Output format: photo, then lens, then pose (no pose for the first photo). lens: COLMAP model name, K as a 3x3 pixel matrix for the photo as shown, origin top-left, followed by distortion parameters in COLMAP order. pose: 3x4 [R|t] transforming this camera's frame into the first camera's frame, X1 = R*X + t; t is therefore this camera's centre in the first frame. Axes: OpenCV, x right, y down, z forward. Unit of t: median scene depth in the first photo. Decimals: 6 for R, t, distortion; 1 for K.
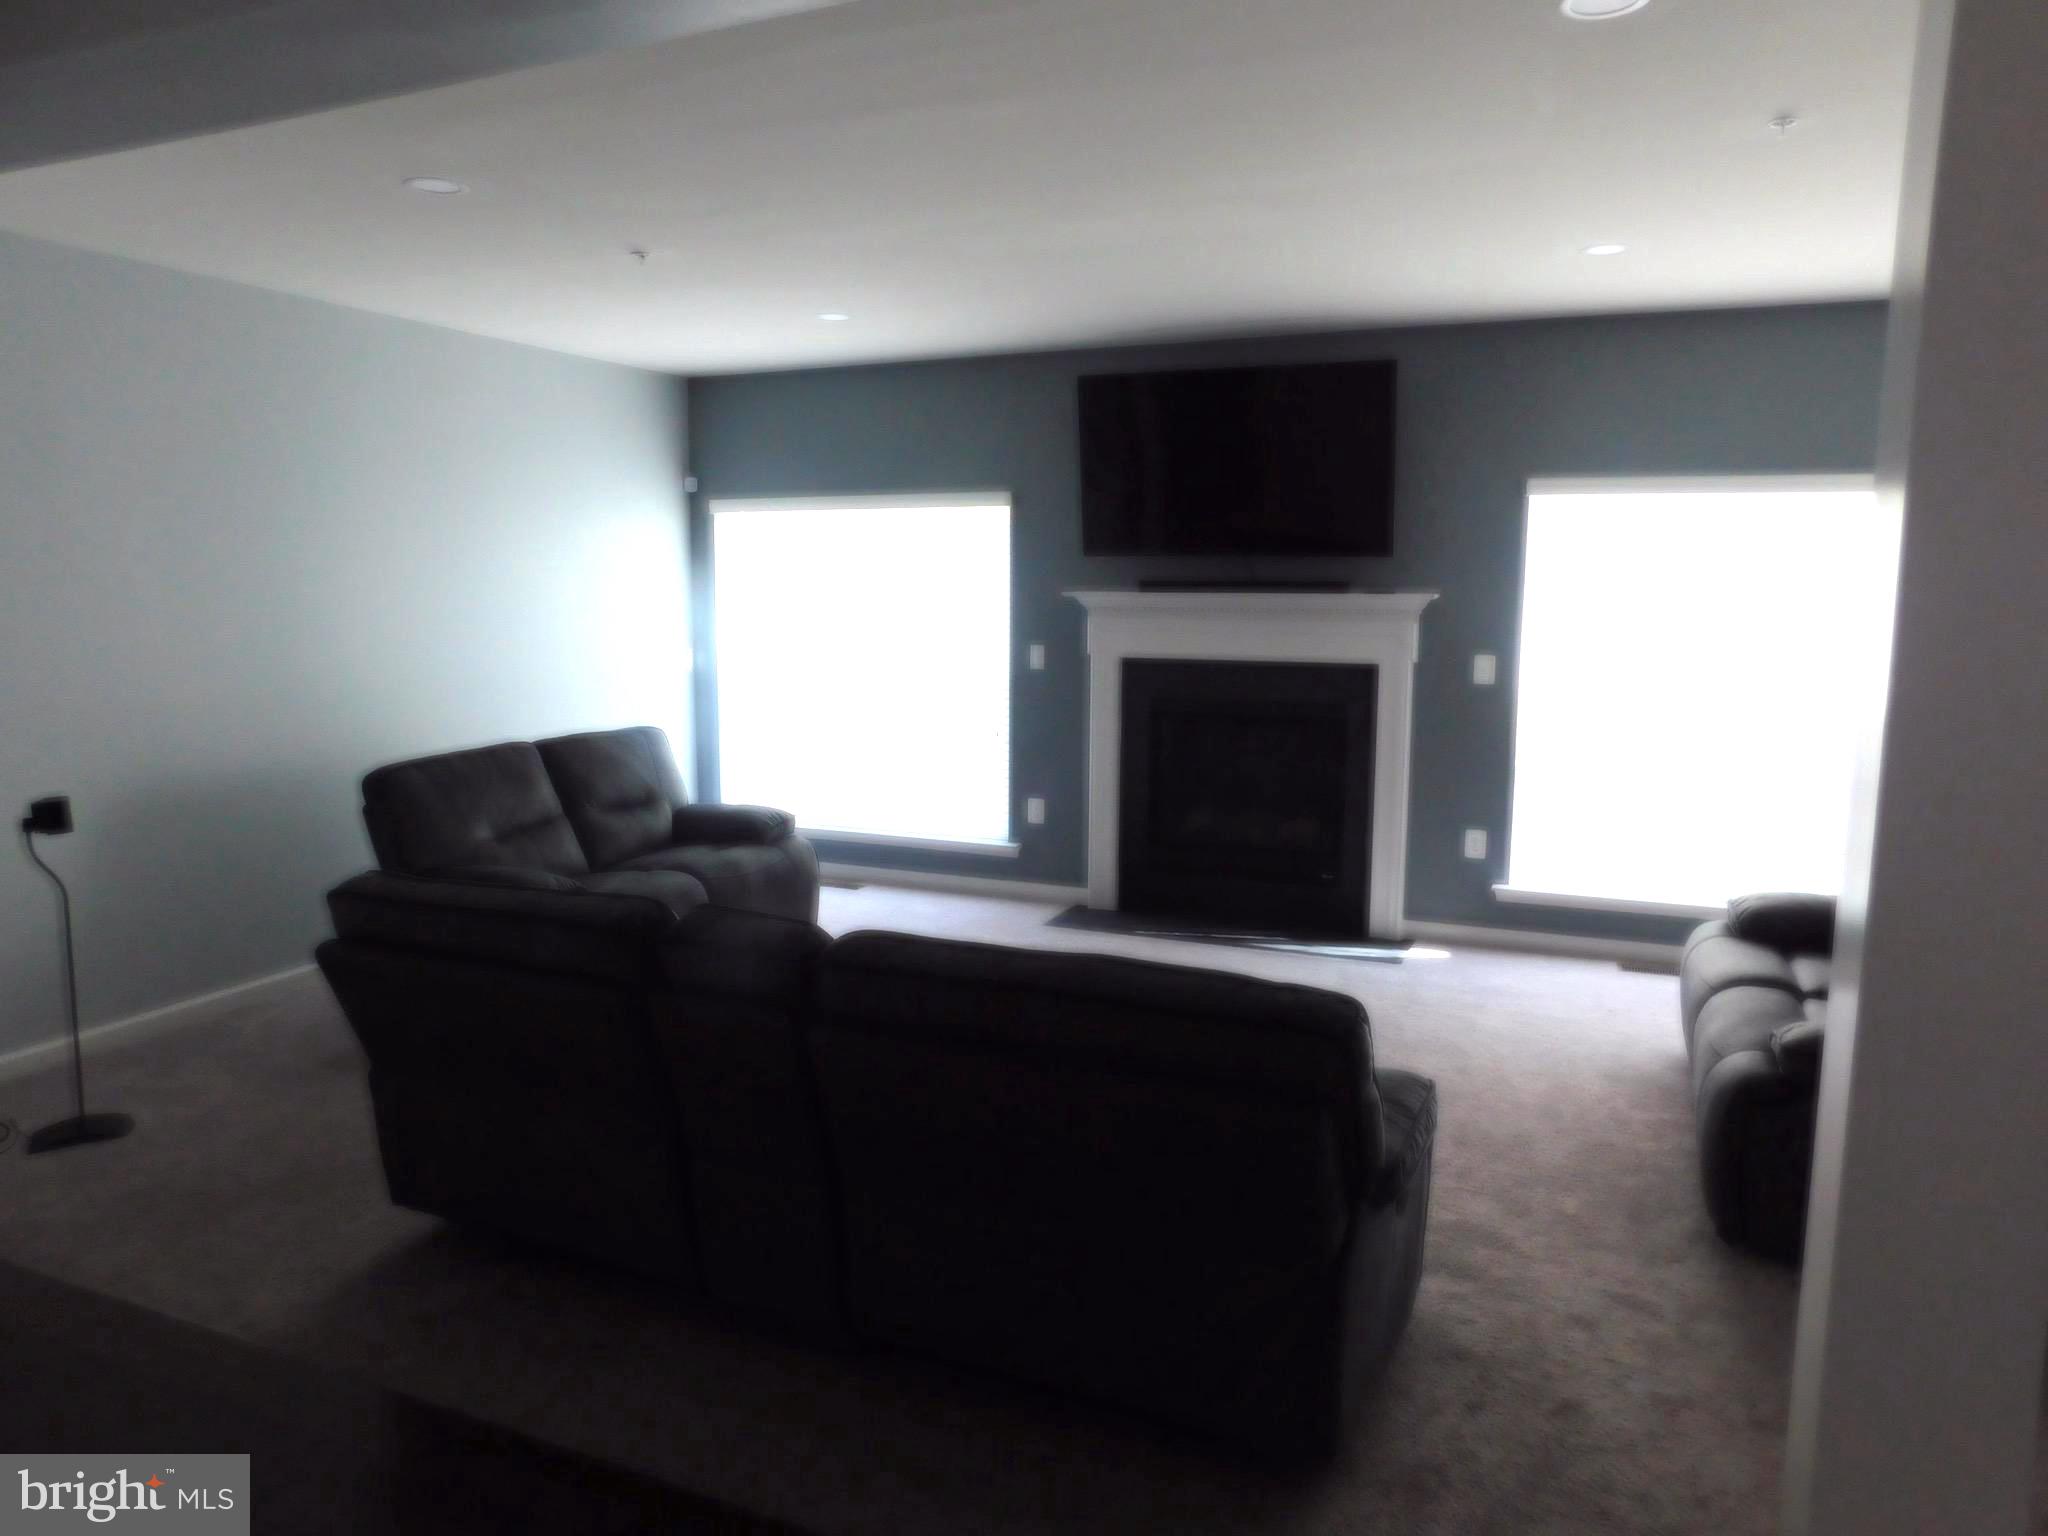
lens RADIAL K [[1352.1, 0, 1027.5], [0, 1352.1, 767.1], [0, 0, 1]] dist [-0.065574, 0.049039]
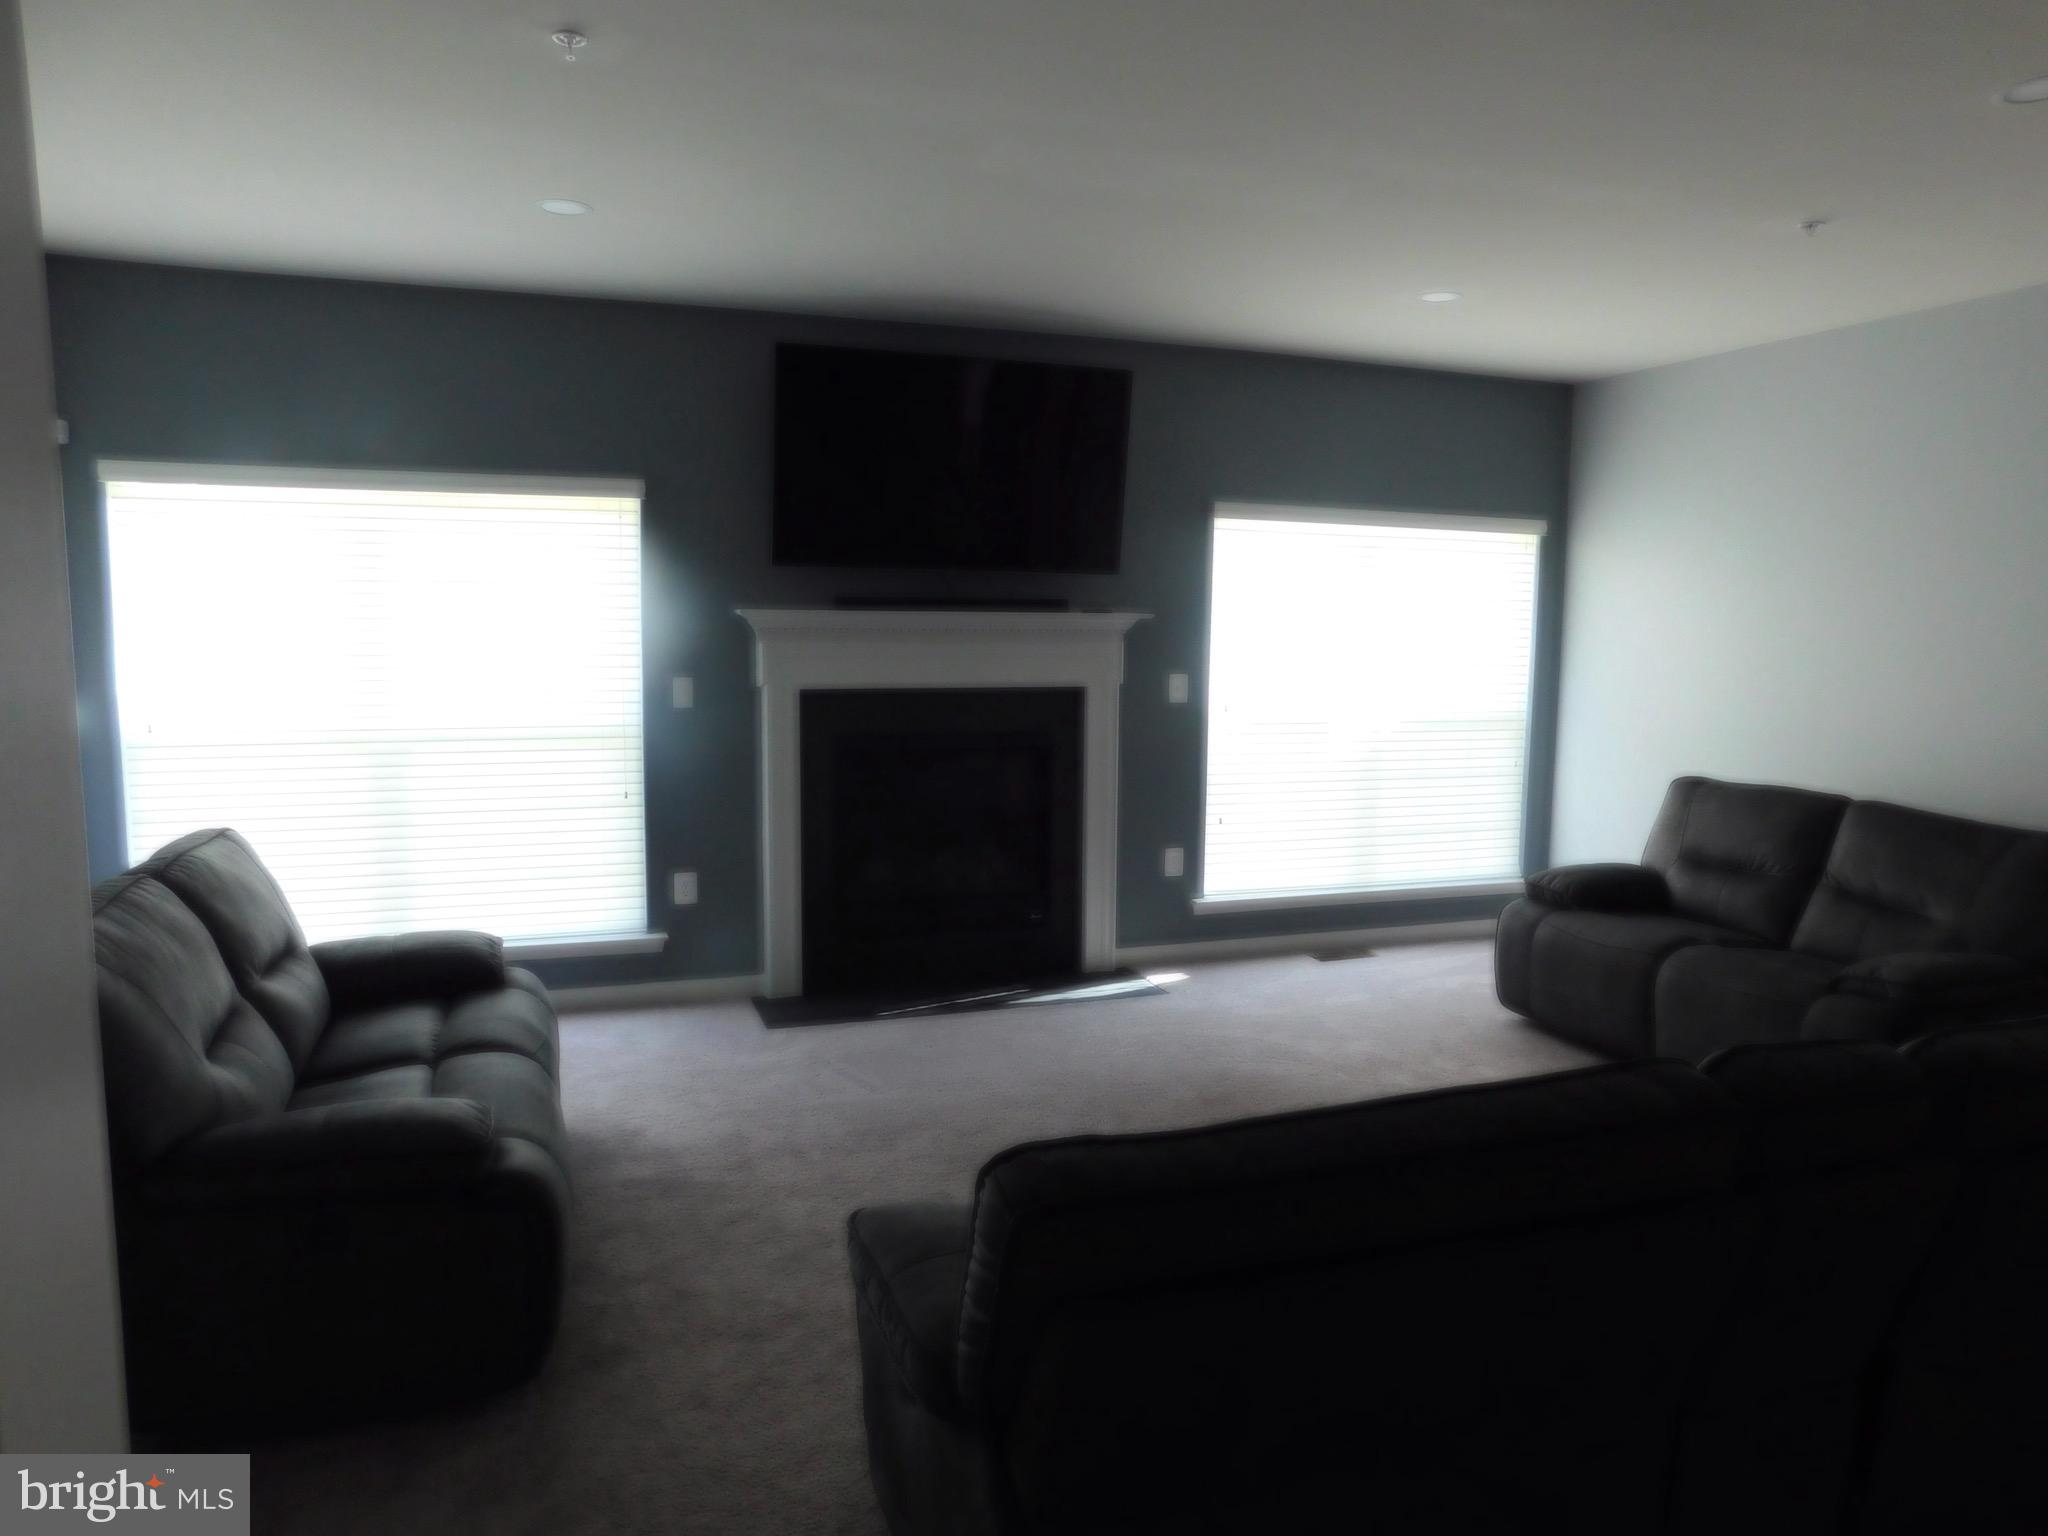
lens RADIAL K [[1352.1, 0, 1027.5], [0, 1352.1, 767.1], [0, 0, 1]] dist [-0.065574, 0.049039]
pose [[0.730665, -0.071890, 0.678941, -0.420723], [0.083129, 0.996410, 0.016043, -0.037917], [-0.677657, 0.044718, 0.734017, 0.323141]]
